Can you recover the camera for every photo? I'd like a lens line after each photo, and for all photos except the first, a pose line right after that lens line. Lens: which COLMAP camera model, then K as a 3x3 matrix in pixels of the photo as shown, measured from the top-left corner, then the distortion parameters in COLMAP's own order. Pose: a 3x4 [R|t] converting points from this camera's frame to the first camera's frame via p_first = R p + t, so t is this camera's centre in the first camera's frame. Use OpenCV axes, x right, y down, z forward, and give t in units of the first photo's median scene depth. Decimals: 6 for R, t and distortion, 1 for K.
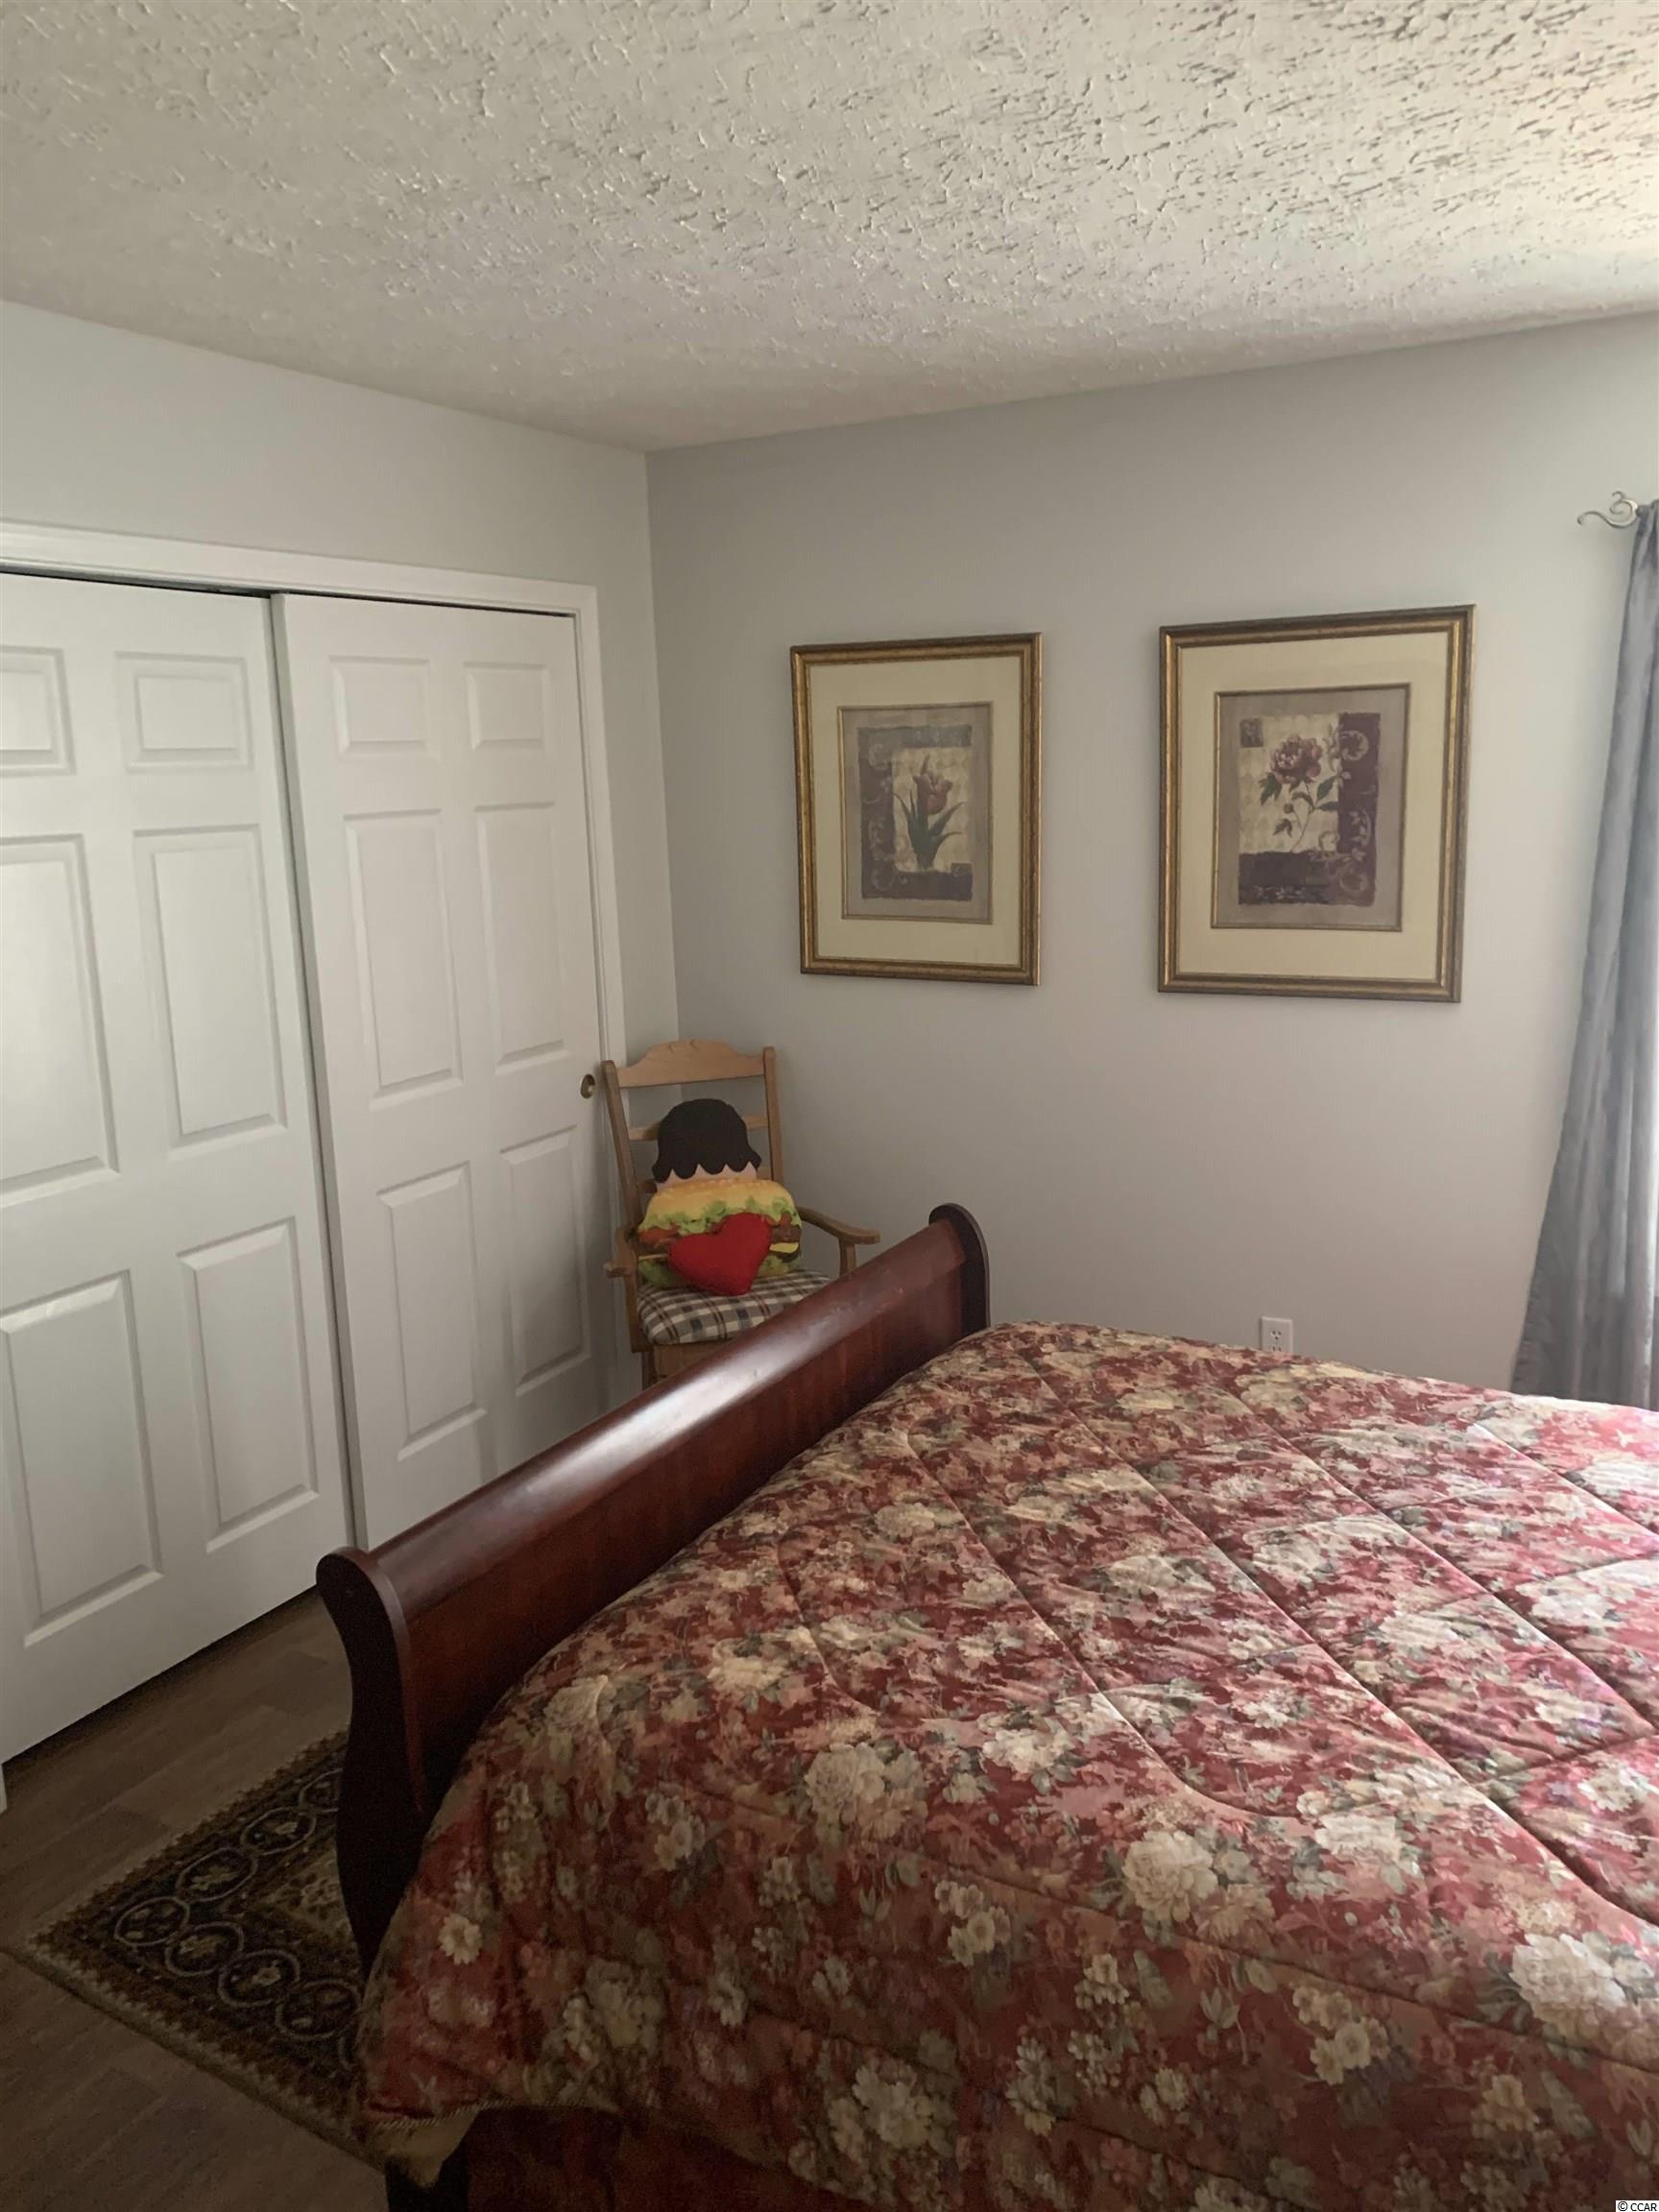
lens RADIAL K [[1696.2, 0, 826.0], [0, 1696.2, 1101.9], [0, 0, 1]] dist [0.005200, -0.001198]
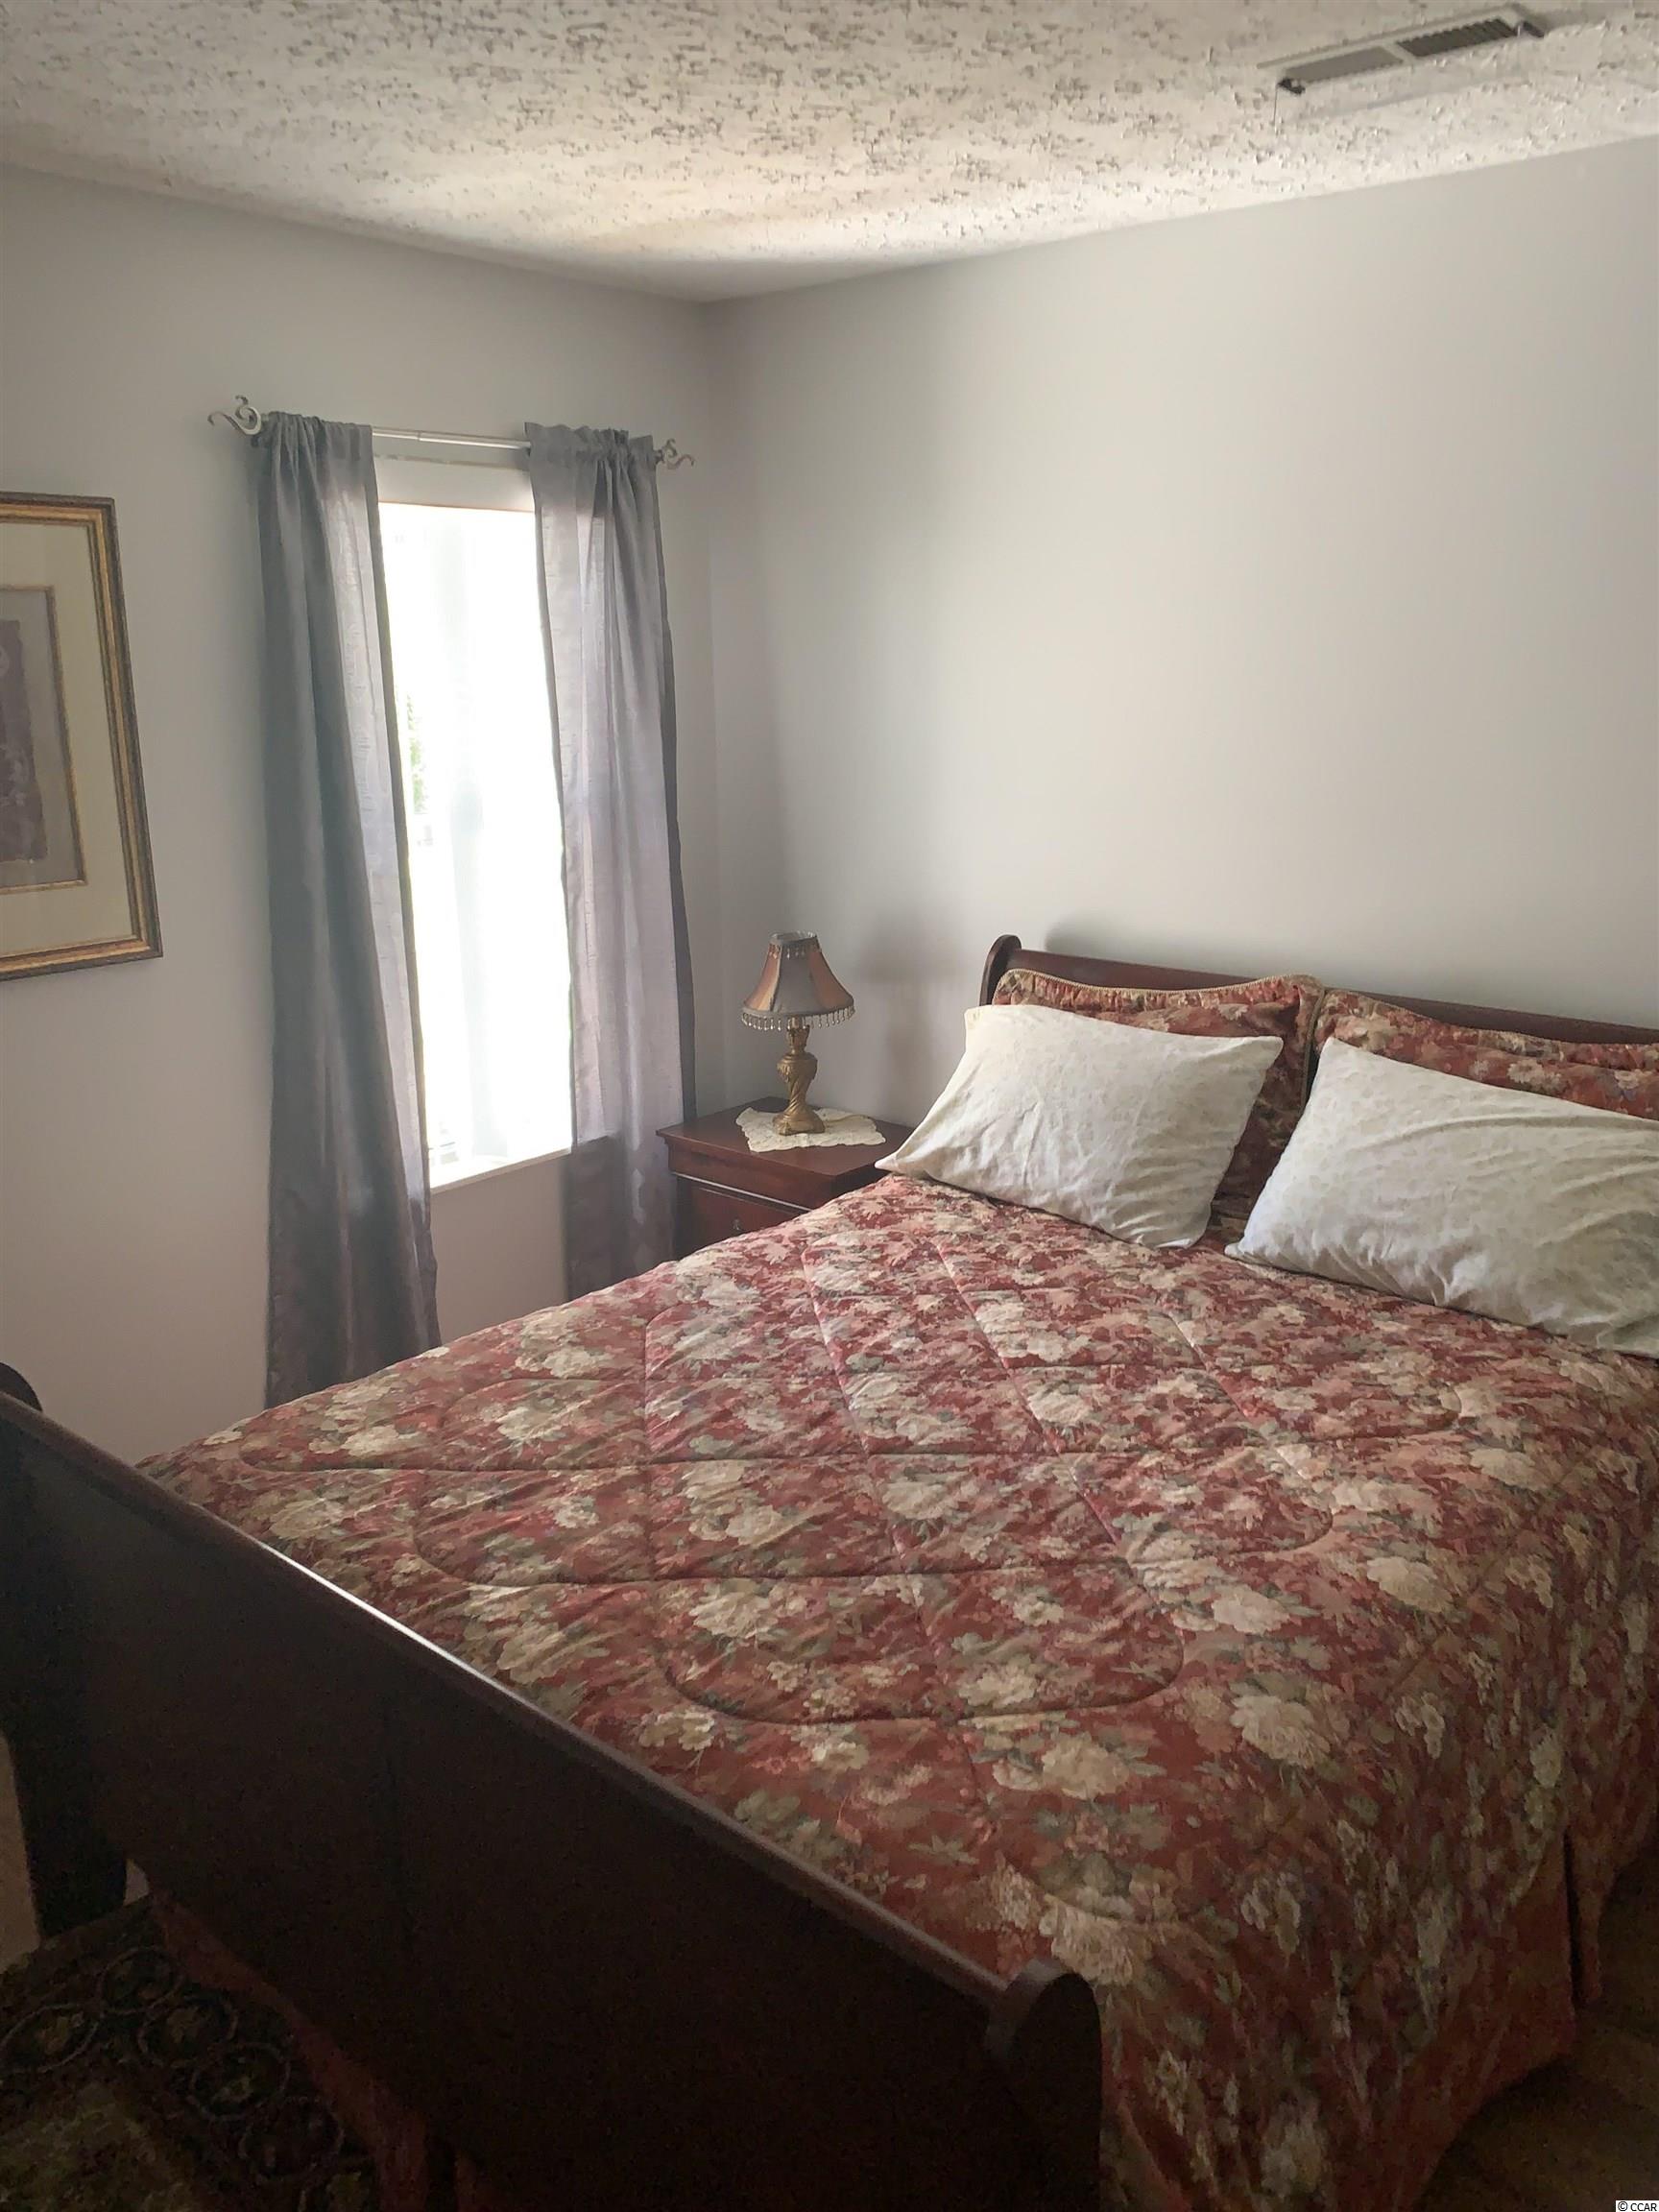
lens RADIAL K [[1696.2, 0, 825.8], [0, 1696.2, 1106.7], [0, 0, 1]] dist [0.005200, -0.001198]
pose [[0.210813, -0.242574, 0.946951, -0.733692], [0.208271, 0.957625, 0.198943, -0.154463], [-0.955082, 0.155282, 0.252401, 0.802796]]
